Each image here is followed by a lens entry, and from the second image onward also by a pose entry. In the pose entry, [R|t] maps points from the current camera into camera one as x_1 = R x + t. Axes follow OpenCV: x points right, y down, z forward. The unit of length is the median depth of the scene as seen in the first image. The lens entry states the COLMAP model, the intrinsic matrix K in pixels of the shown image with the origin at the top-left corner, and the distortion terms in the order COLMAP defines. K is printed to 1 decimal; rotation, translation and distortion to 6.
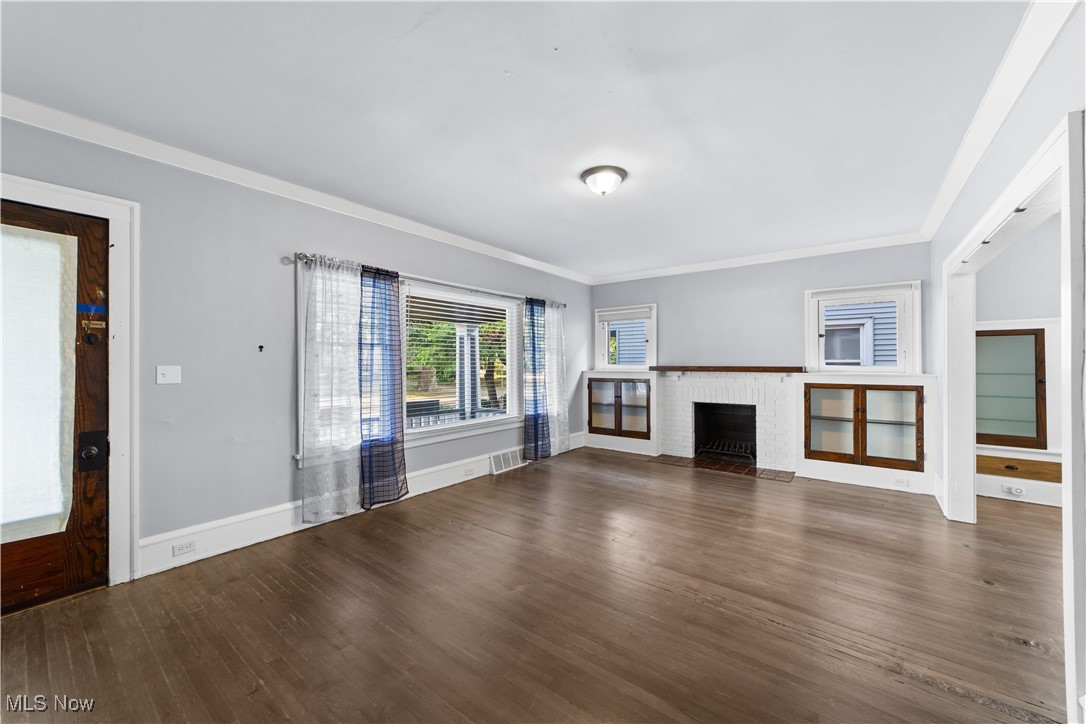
lens RADIAL K [[414.7, 0, 542.4], [0, 414.7, 365.5], [0, 0, 1]] dist [-0.020474, 0.009056]
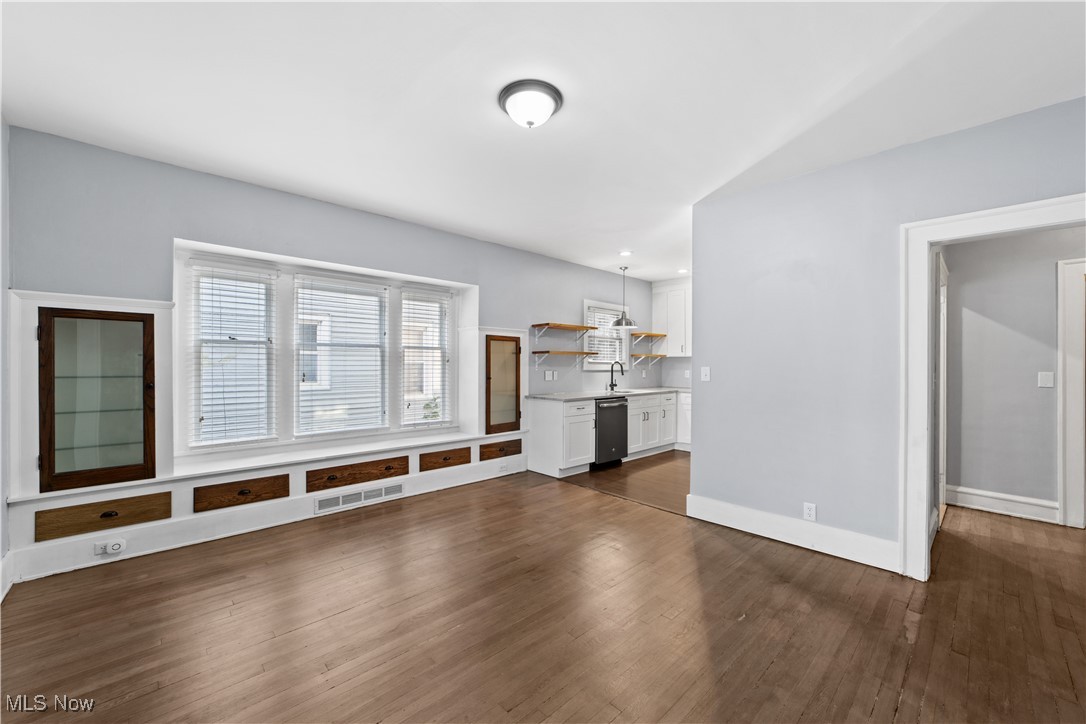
lens RADIAL K [[424.4, 0, 542.4], [0, 424.4, 361.0], [0, 0, 1]] dist [-0.021900, 0.009944]
pose [[0.154378, 0.011927, 0.987940, 0.609722], [0.000452, 0.999926, -0.012143, 0.004159], [-0.988012, 0.002321, 0.154361, 0.199622]]
